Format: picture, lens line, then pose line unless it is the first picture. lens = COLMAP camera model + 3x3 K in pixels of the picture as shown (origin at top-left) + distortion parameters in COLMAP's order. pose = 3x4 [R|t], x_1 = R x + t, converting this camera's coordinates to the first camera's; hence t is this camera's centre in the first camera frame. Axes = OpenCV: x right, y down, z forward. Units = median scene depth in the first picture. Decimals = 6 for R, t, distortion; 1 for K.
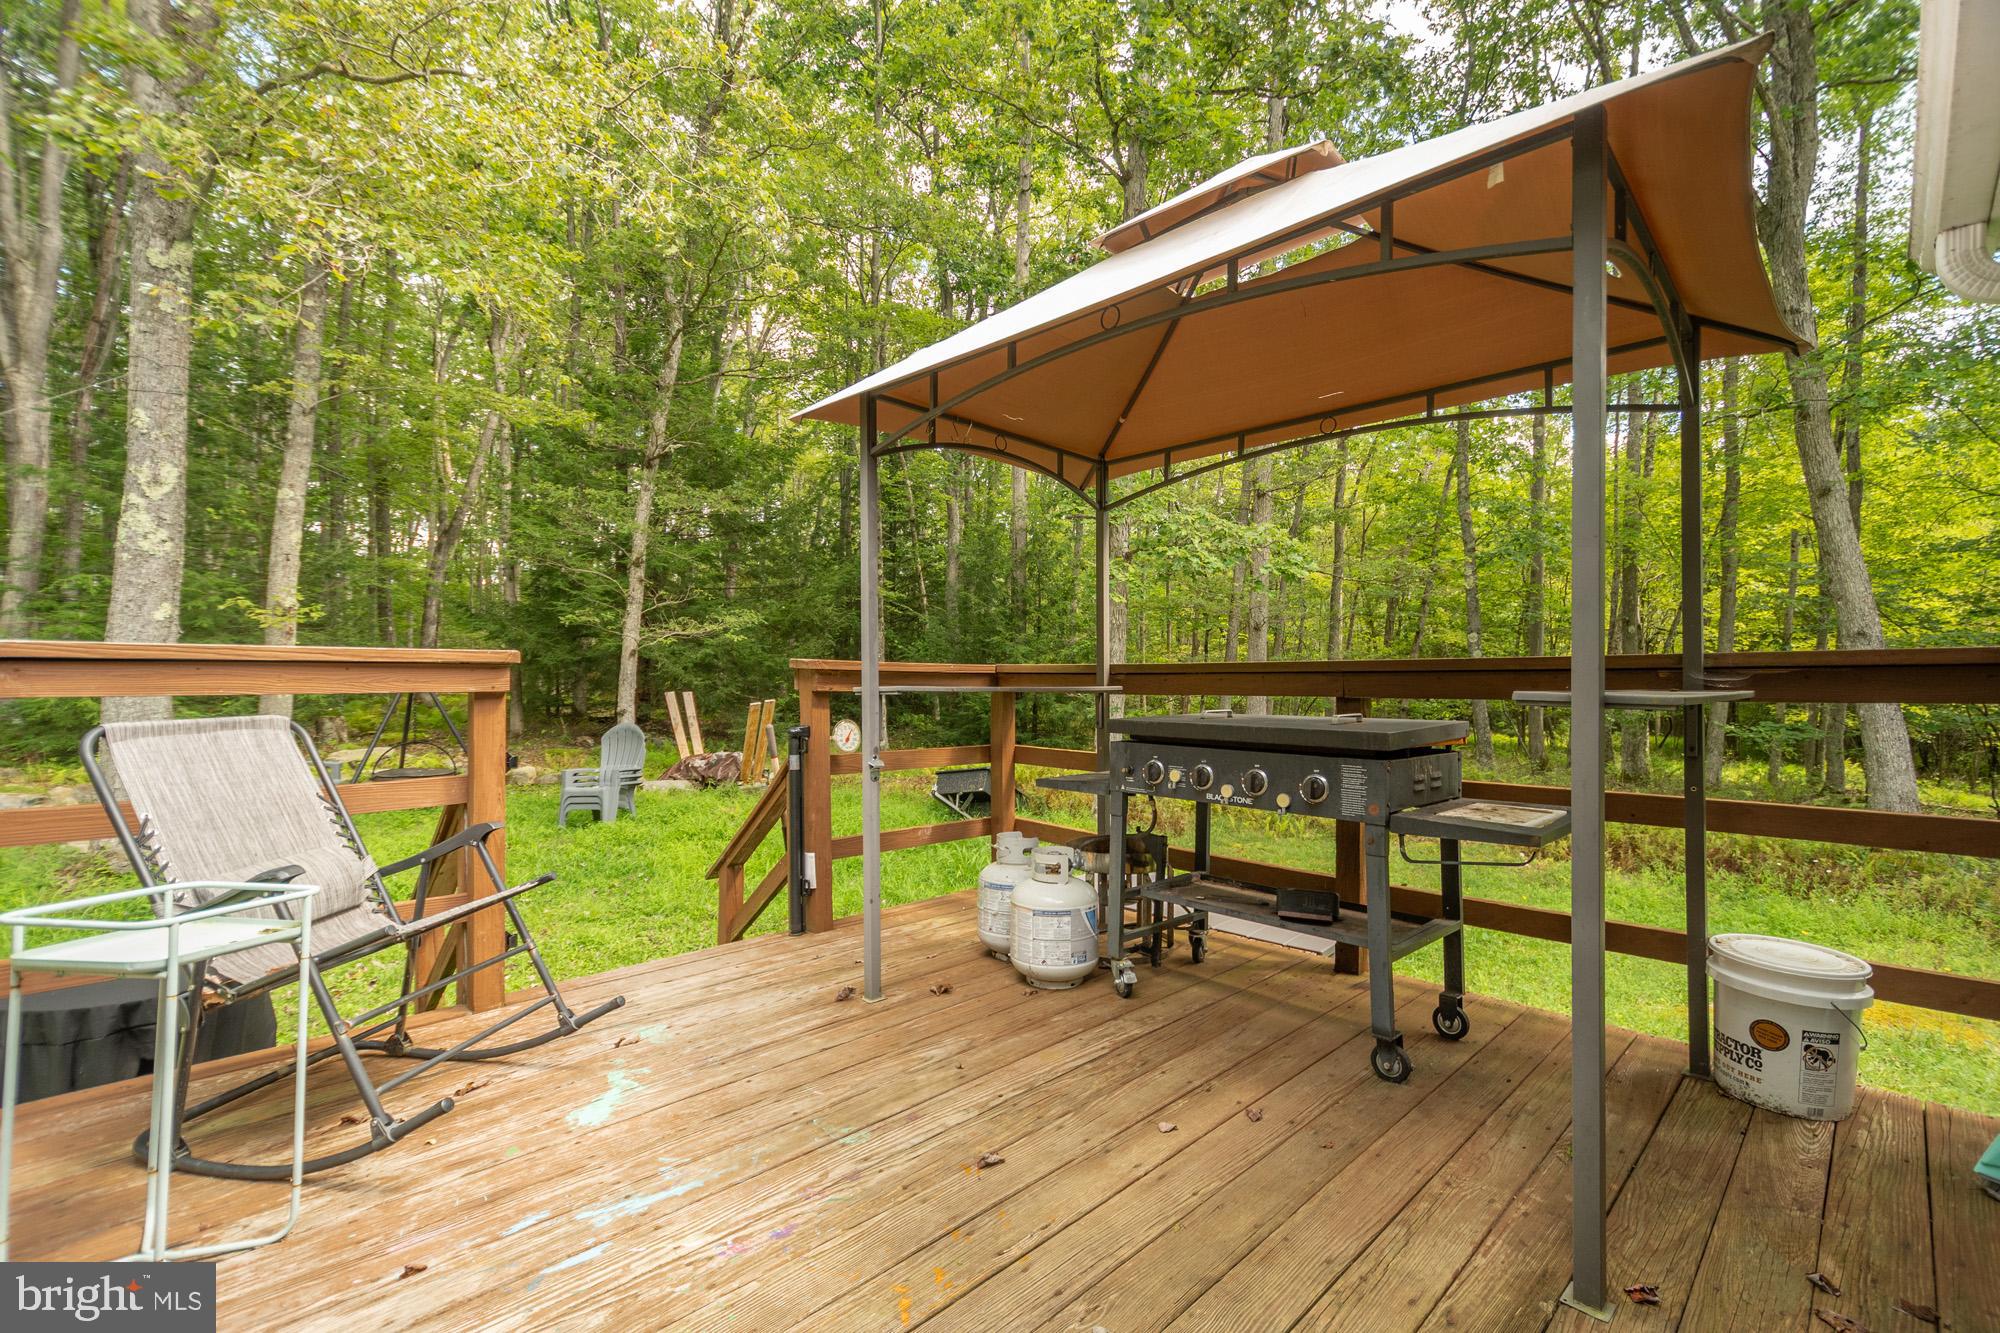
lens RADIAL K [[878.6, 0, 1011.1], [0, 878.6, 670.4], [0, 0, 1]] dist [0.009030, -0.000918]
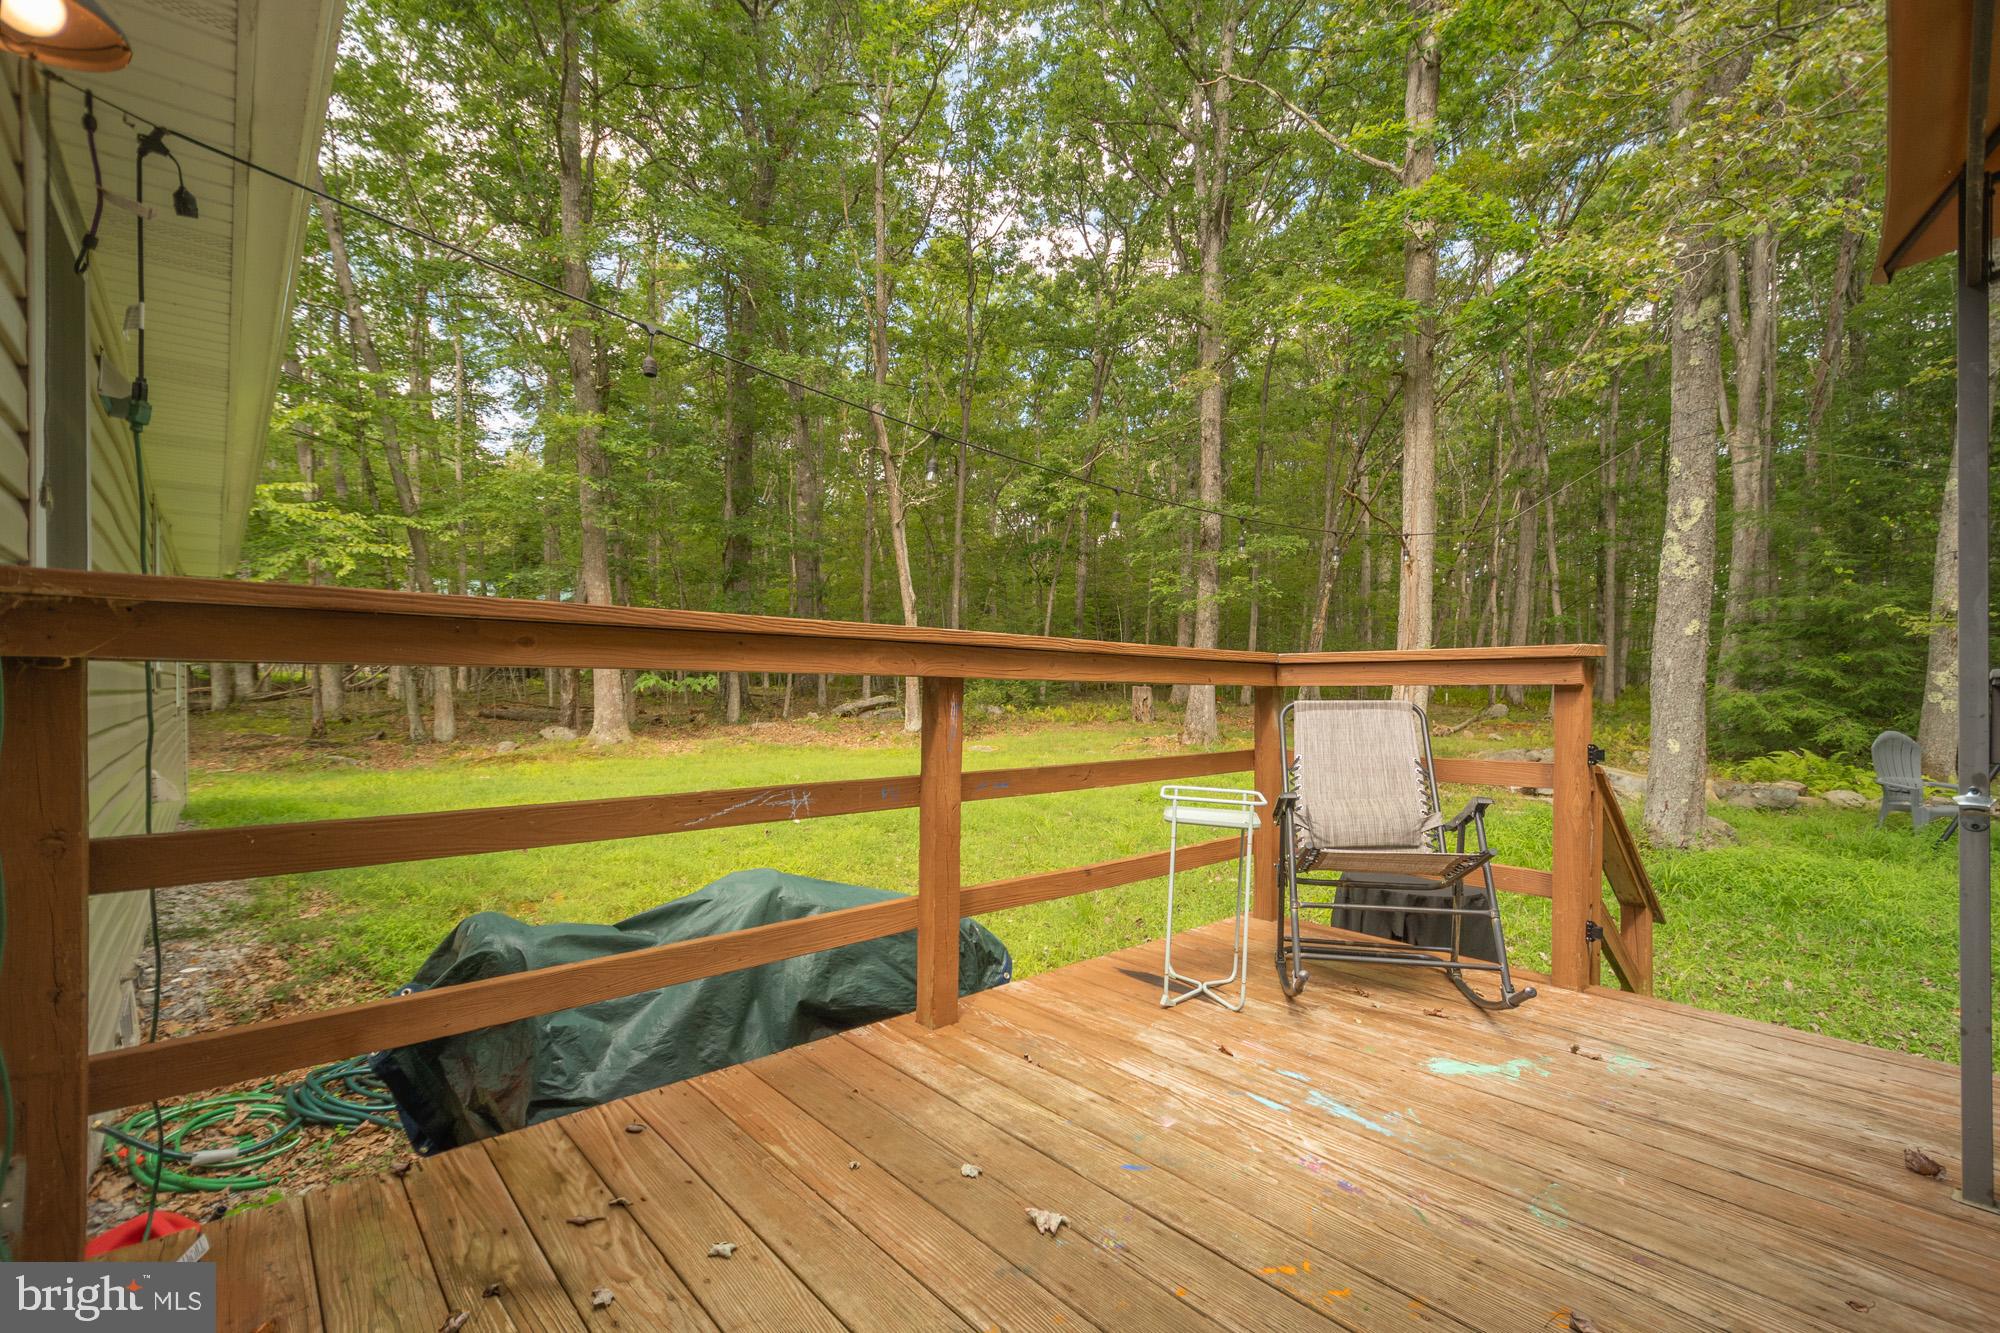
lens RADIAL K [[878.6, 0, 1010.9], [0, 878.6, 675.4], [0, 0, 1]] dist [0.009030, -0.000918]
pose [[-0.052078, -0.018955, -0.998463, 0.569054], [0.002646, 0.999814, -0.019118, 0.036577], [0.998640, -0.003637, -0.052018, 0.461051]]
